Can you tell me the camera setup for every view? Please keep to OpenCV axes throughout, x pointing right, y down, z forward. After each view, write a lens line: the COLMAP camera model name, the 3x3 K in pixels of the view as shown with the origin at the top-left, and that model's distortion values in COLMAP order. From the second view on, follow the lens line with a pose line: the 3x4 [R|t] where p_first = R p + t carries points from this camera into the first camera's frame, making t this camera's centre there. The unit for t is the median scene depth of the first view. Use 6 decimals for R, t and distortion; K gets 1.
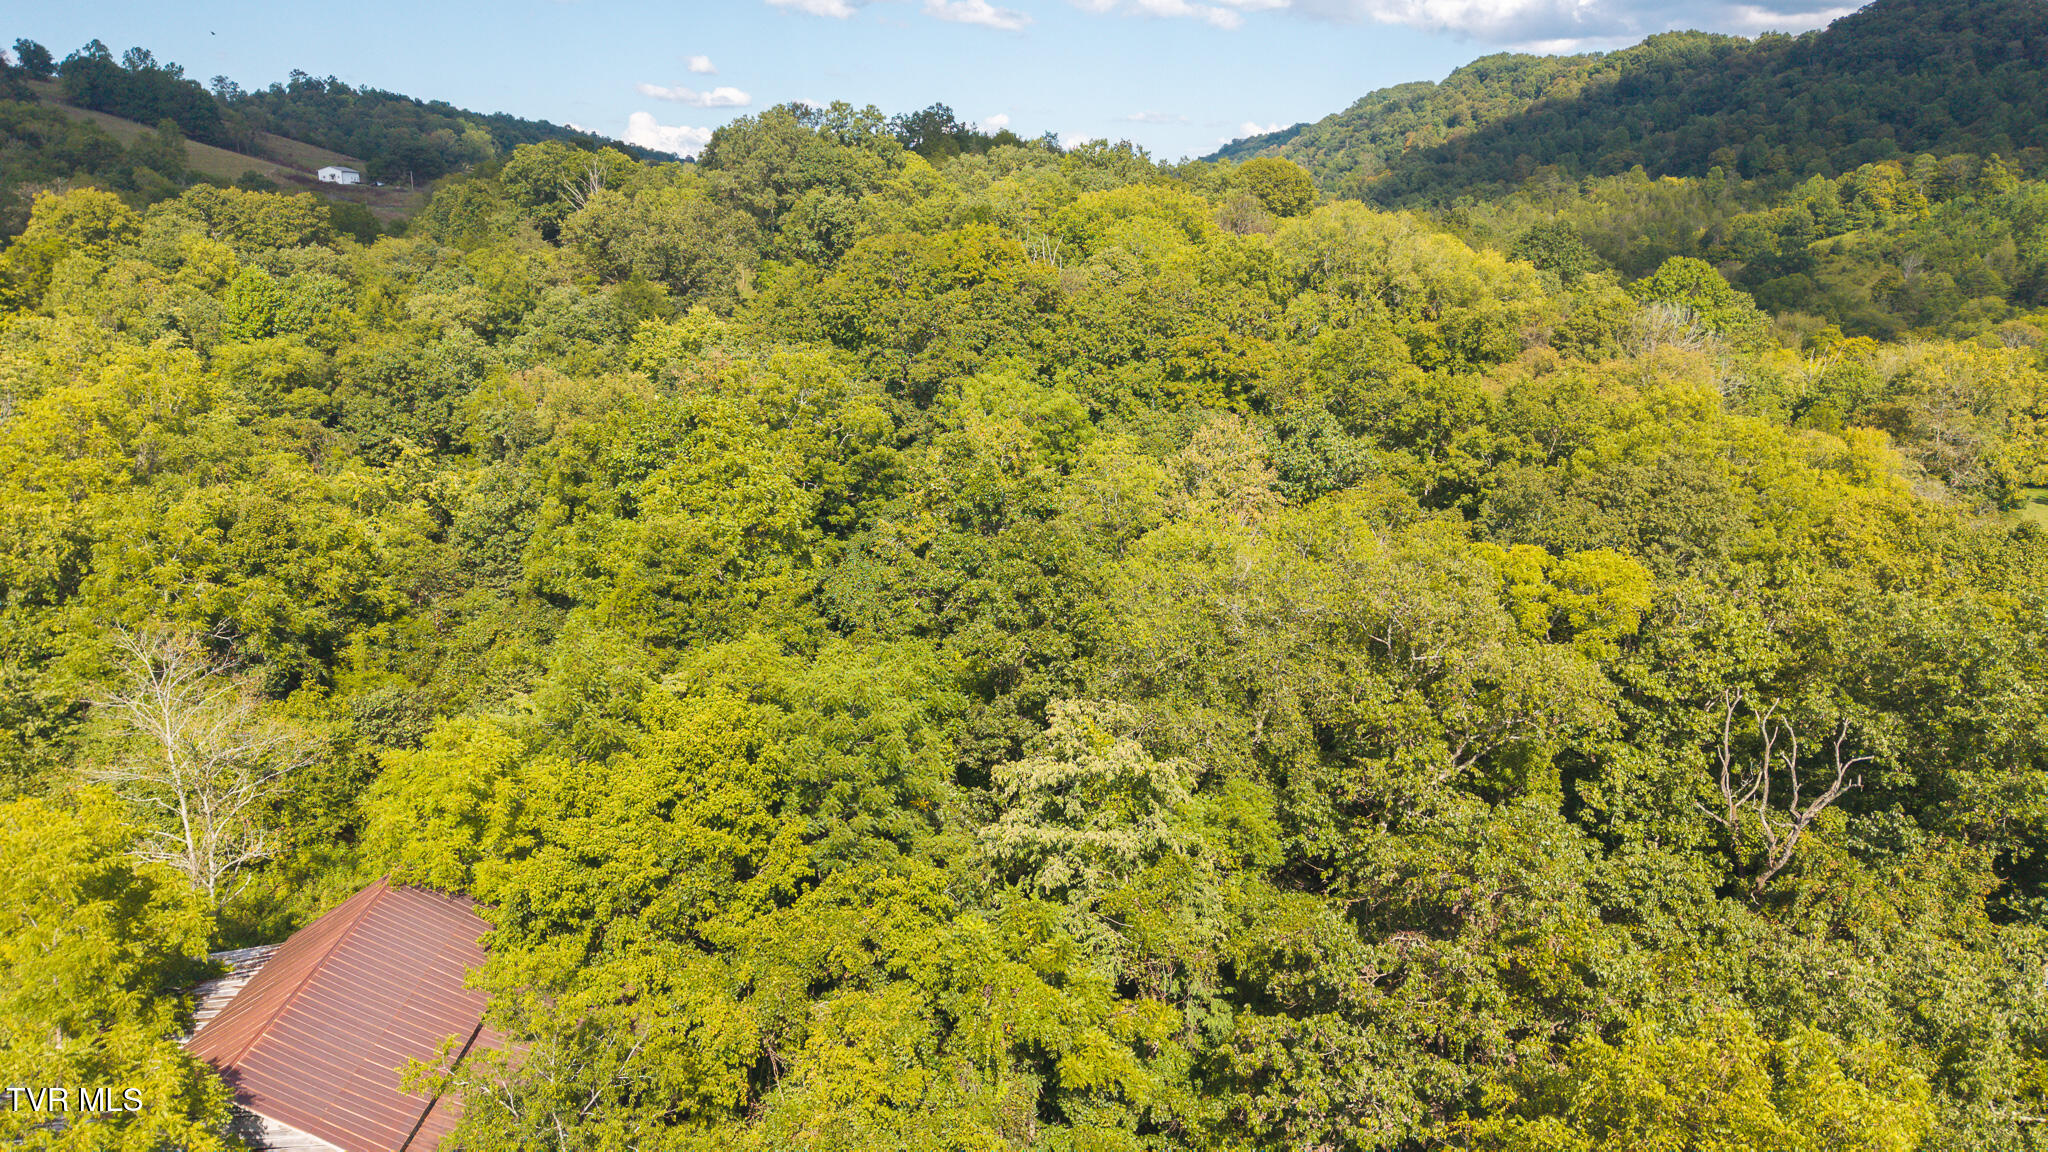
lens RADIAL K [[1403.1, 0, 1027.8], [0, 1403.1, 585.9], [0, 0, 1]] dist [0.073404, -0.103487]
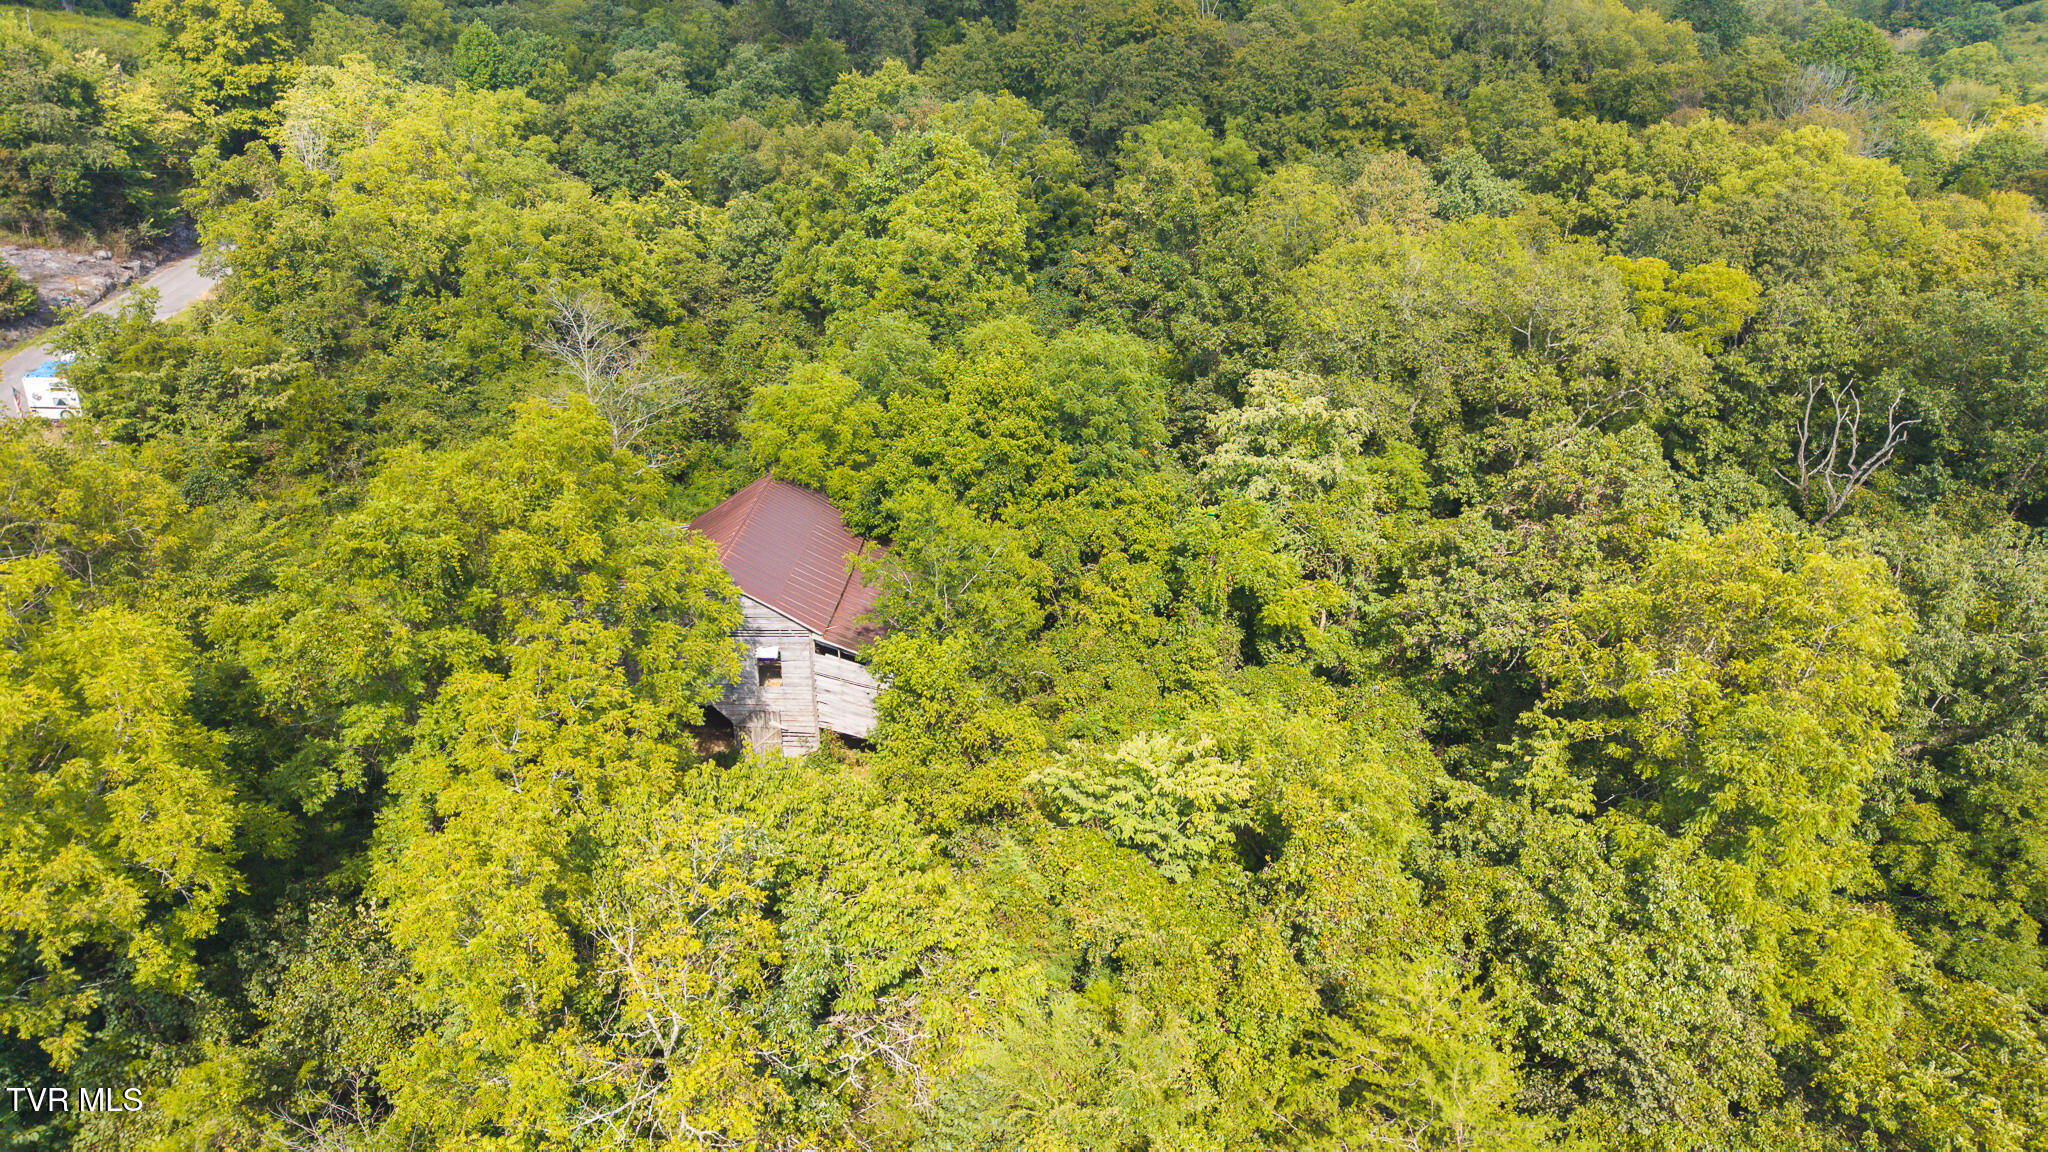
lens RADIAL K [[1356.9, 0, 1018.1], [0, 1356.9, 572.7], [0, 0, 1]] dist [0.028386, -0.023951]
pose [[0.995339, 0.039487, -0.087985, -0.060656], [-0.025296, 0.987287, 0.156921, 0.057793], [0.093062, -0.153964, 0.983684, -0.196225]]
